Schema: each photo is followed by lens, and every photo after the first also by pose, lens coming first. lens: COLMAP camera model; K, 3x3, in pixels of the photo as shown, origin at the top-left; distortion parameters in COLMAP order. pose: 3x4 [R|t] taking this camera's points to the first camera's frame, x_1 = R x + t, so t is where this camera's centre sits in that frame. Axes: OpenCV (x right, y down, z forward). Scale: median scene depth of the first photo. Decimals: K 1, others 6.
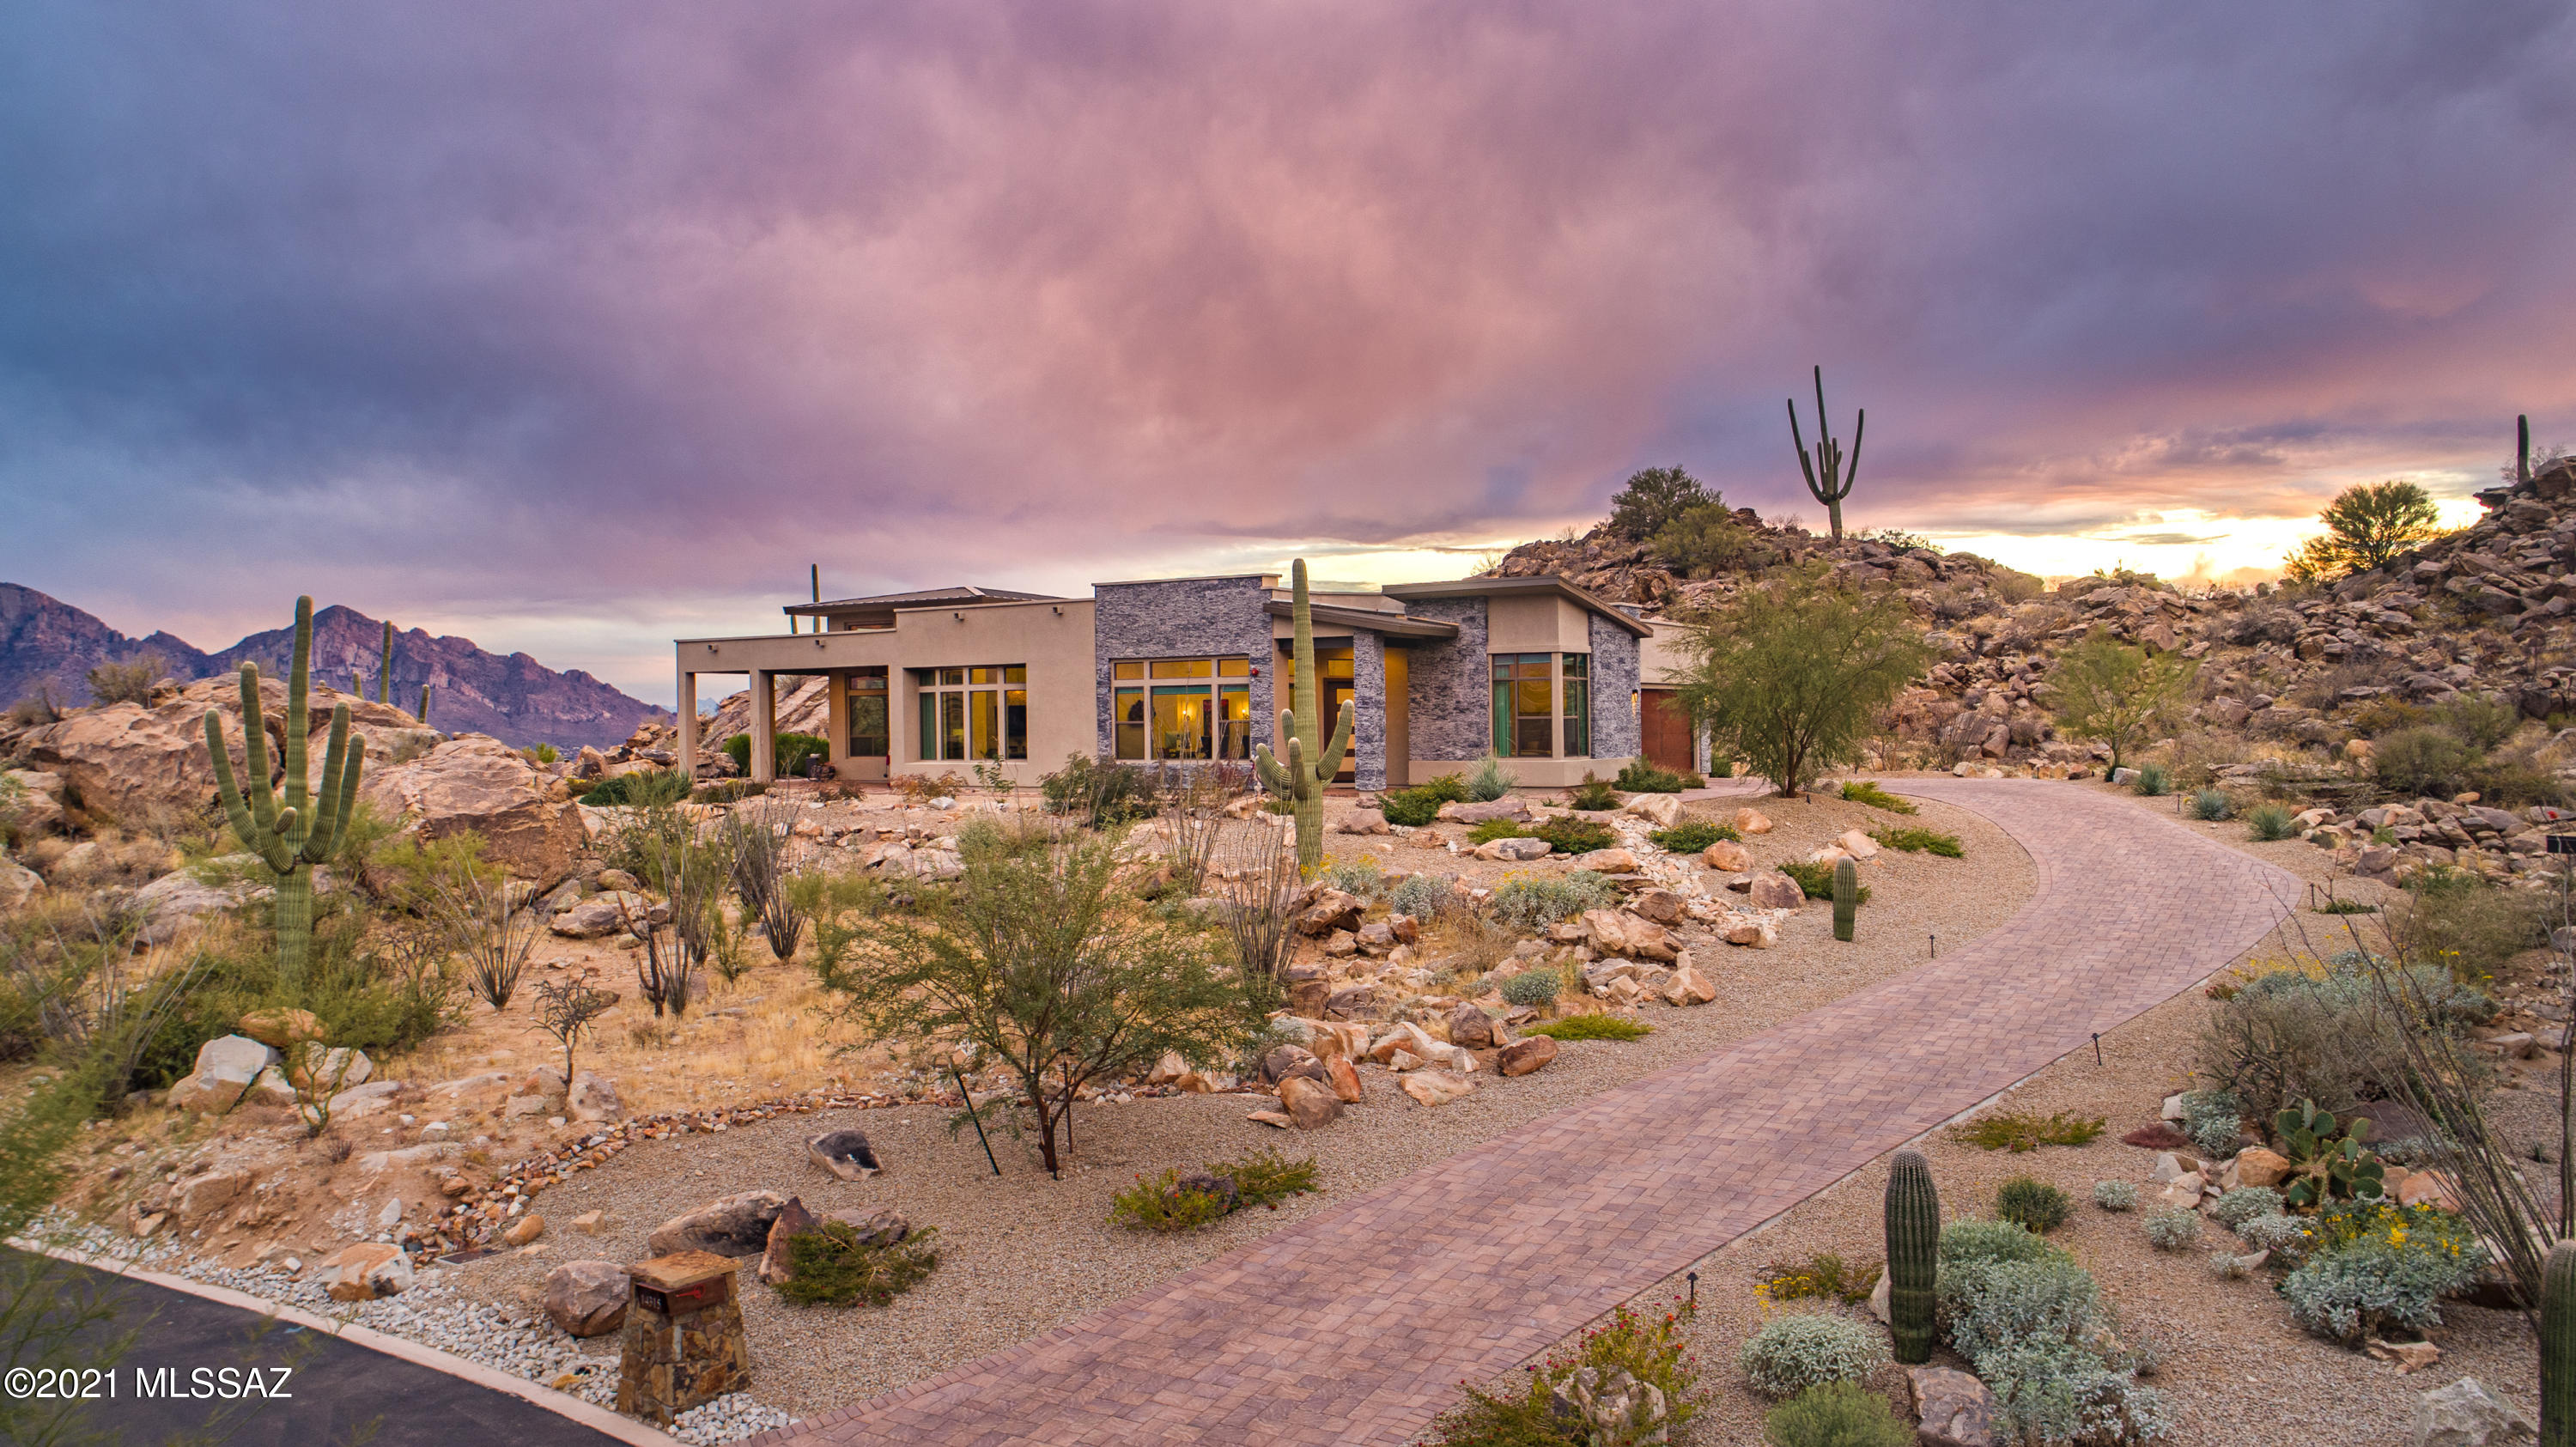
lens RADIAL K [[1804.3, 0, 1288.0], [0, 1804.3, 723.5], [0, 0, 1]] dist [-0.014530, 0.002005]
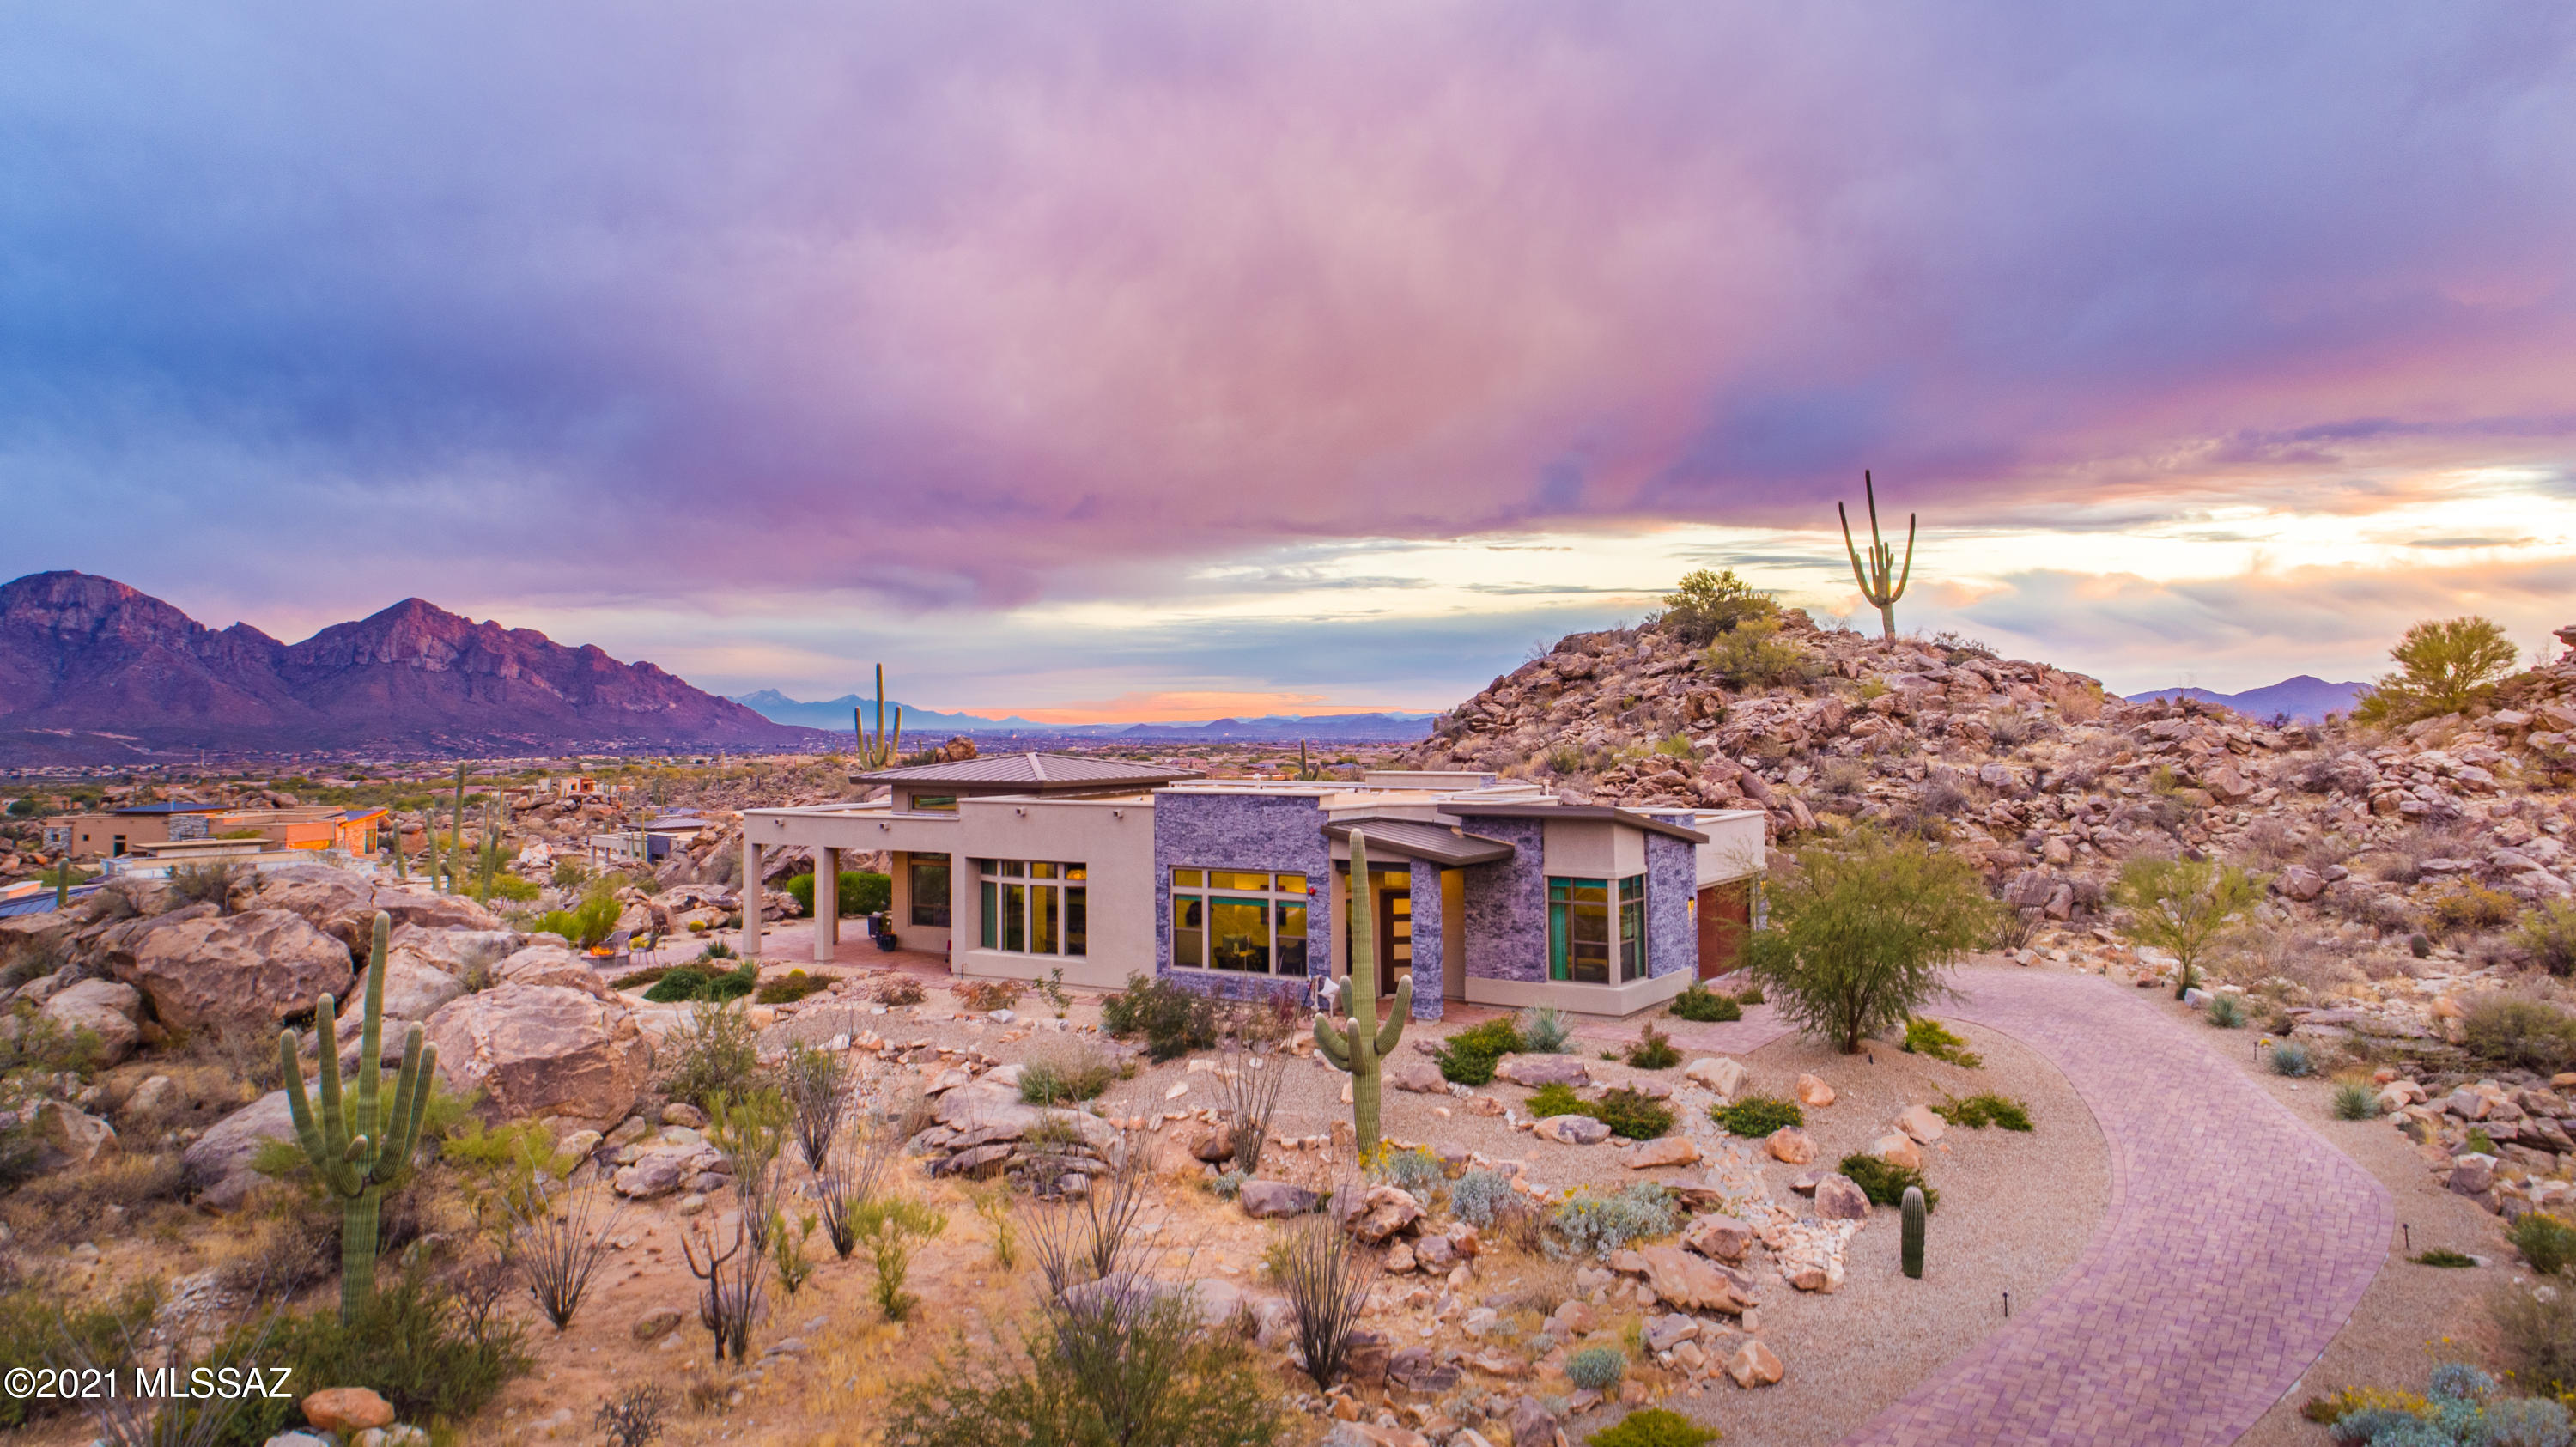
lens RADIAL K [[1777.0, 0, 1280.0], [0, 1777.0, 618.5], [0, 0, 1]] dist [0.016614, 0.000156]
pose [[0.999435, 0.002163, -0.033534, -0.003312], [-0.004063, 0.998382, -0.056709, -0.124426], [0.033357, 0.056813, 0.997827, -0.002528]]
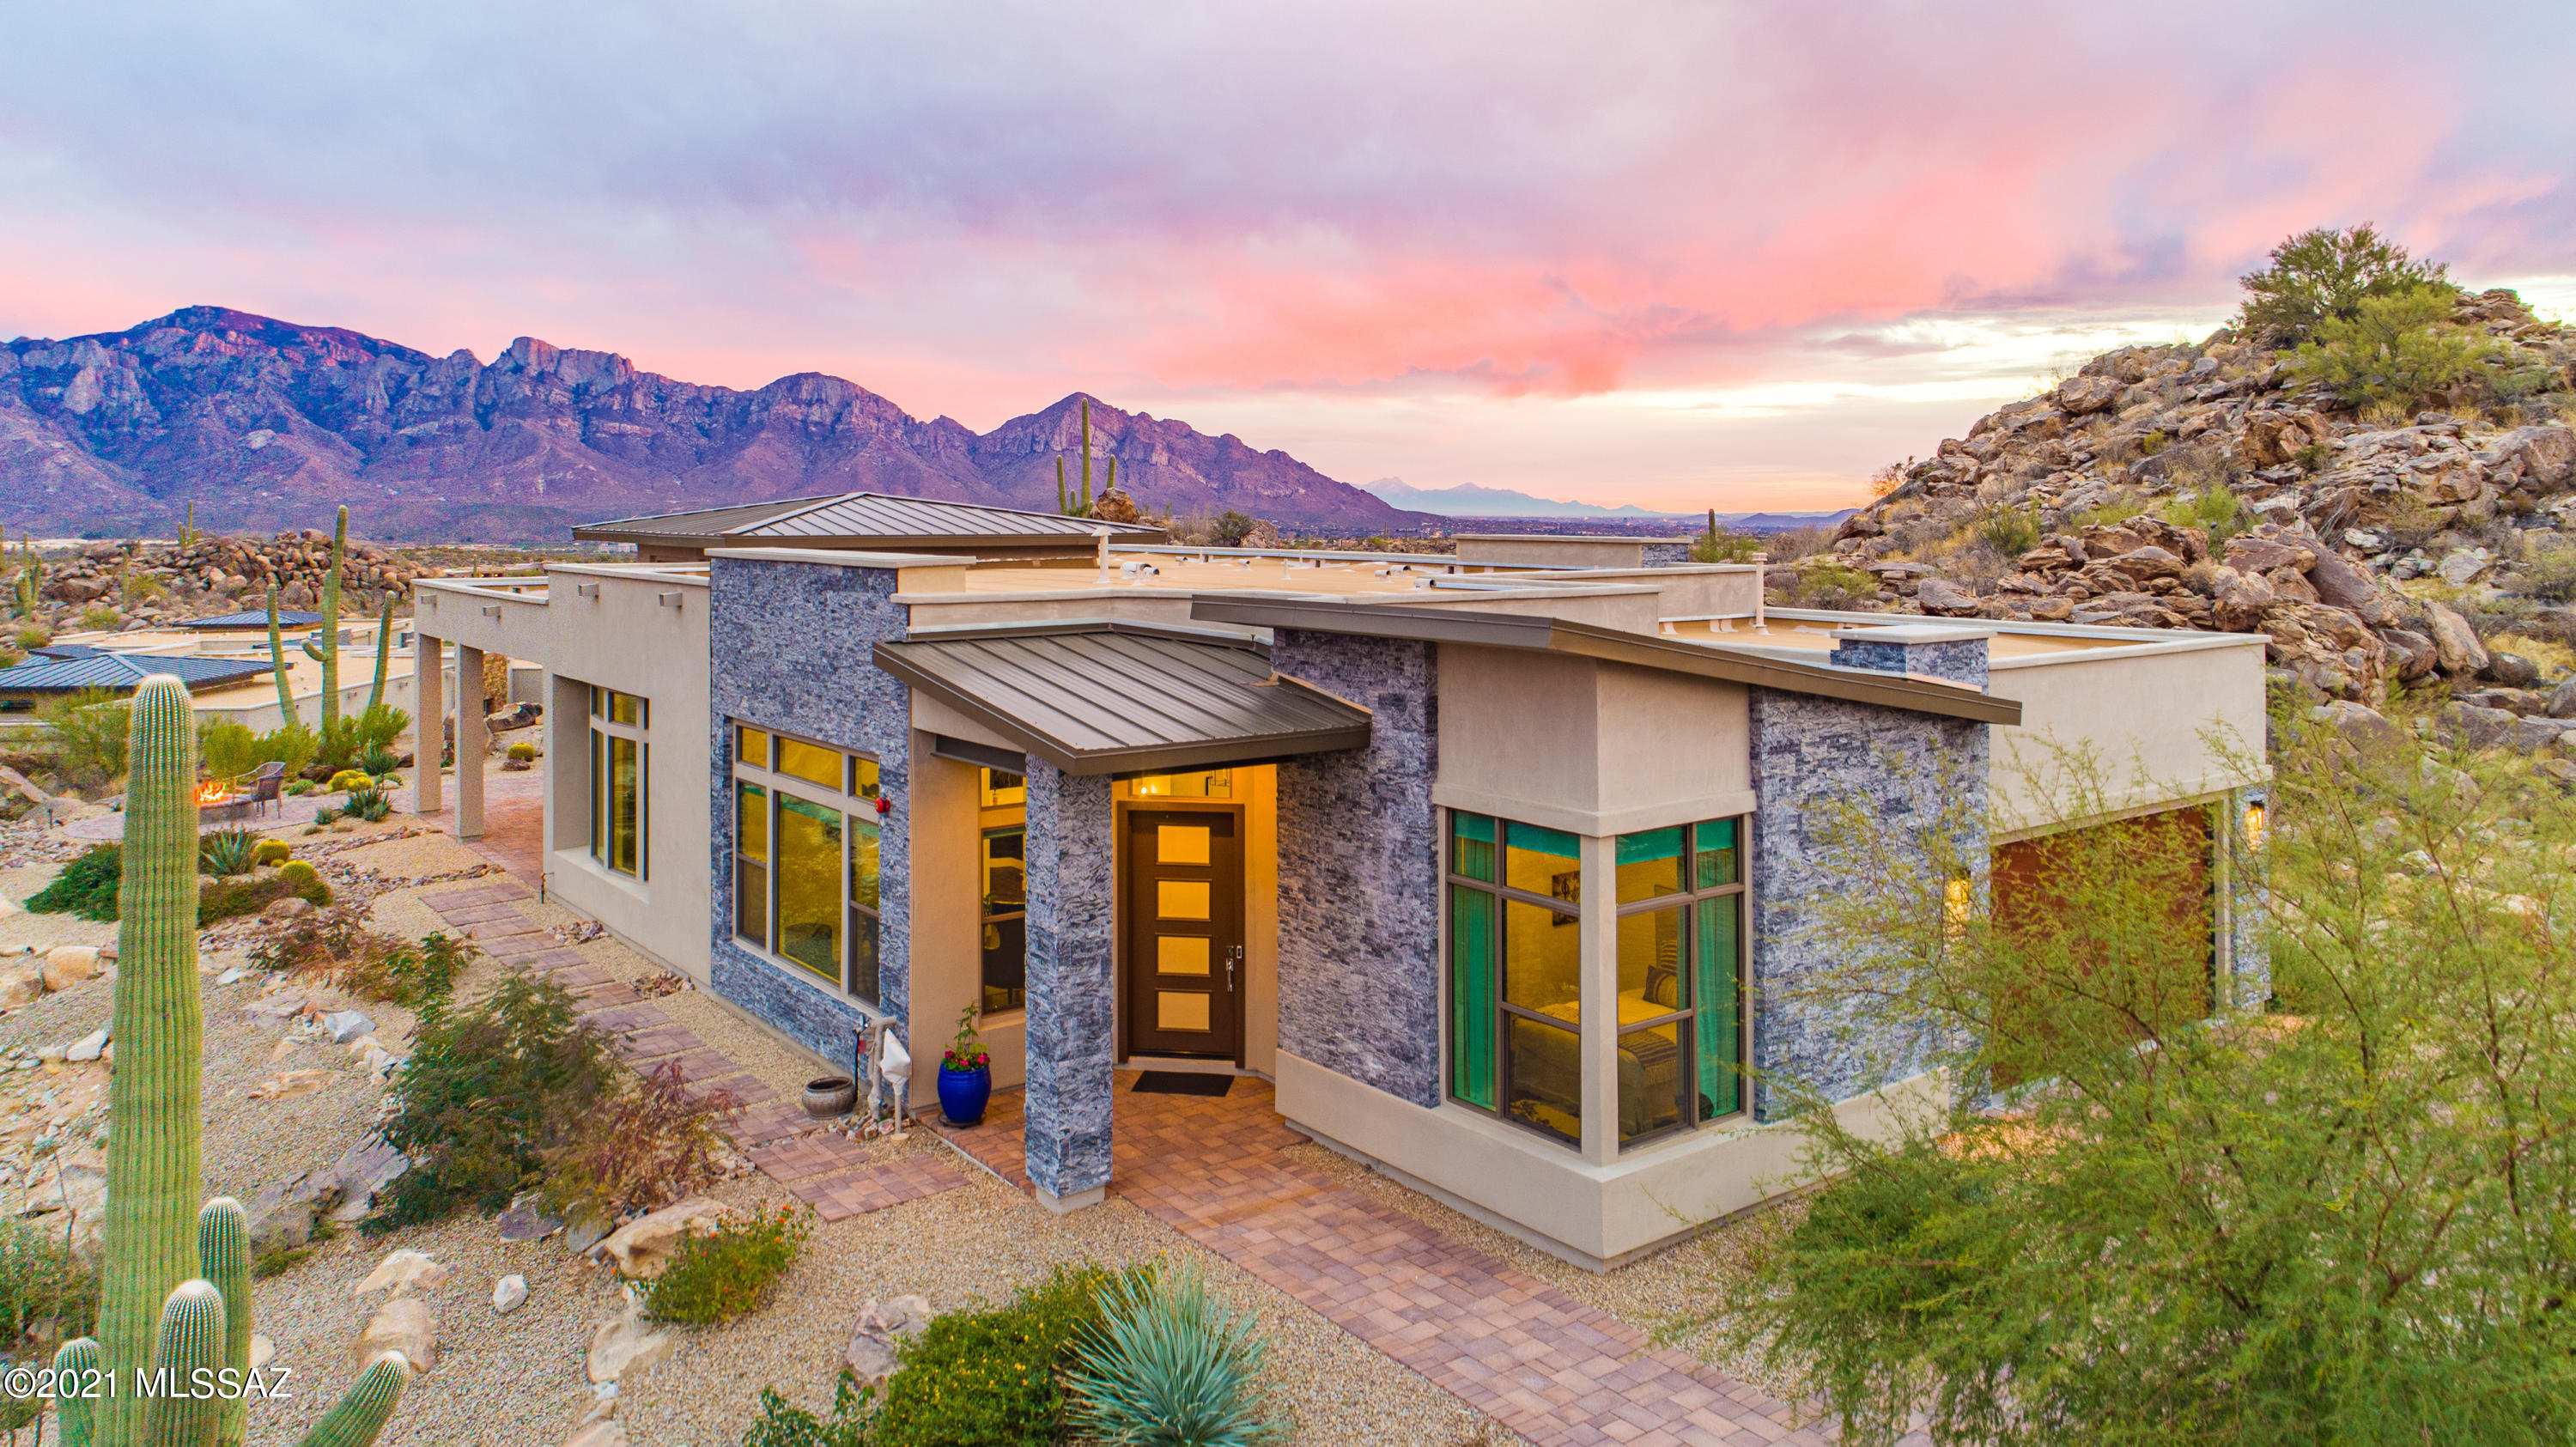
lens RADIAL K [[1778.1, 0, 1284.9], [0, 1778.1, 498.7], [0, 0, 1]] dist [0.022745, 0.002021]
pose [[0.932727, 0.010521, -0.360430, 0.207913], [-0.012019, 0.999926, -0.001915, -0.097262], [0.360383, 0.006118, 0.932784, 0.660625]]
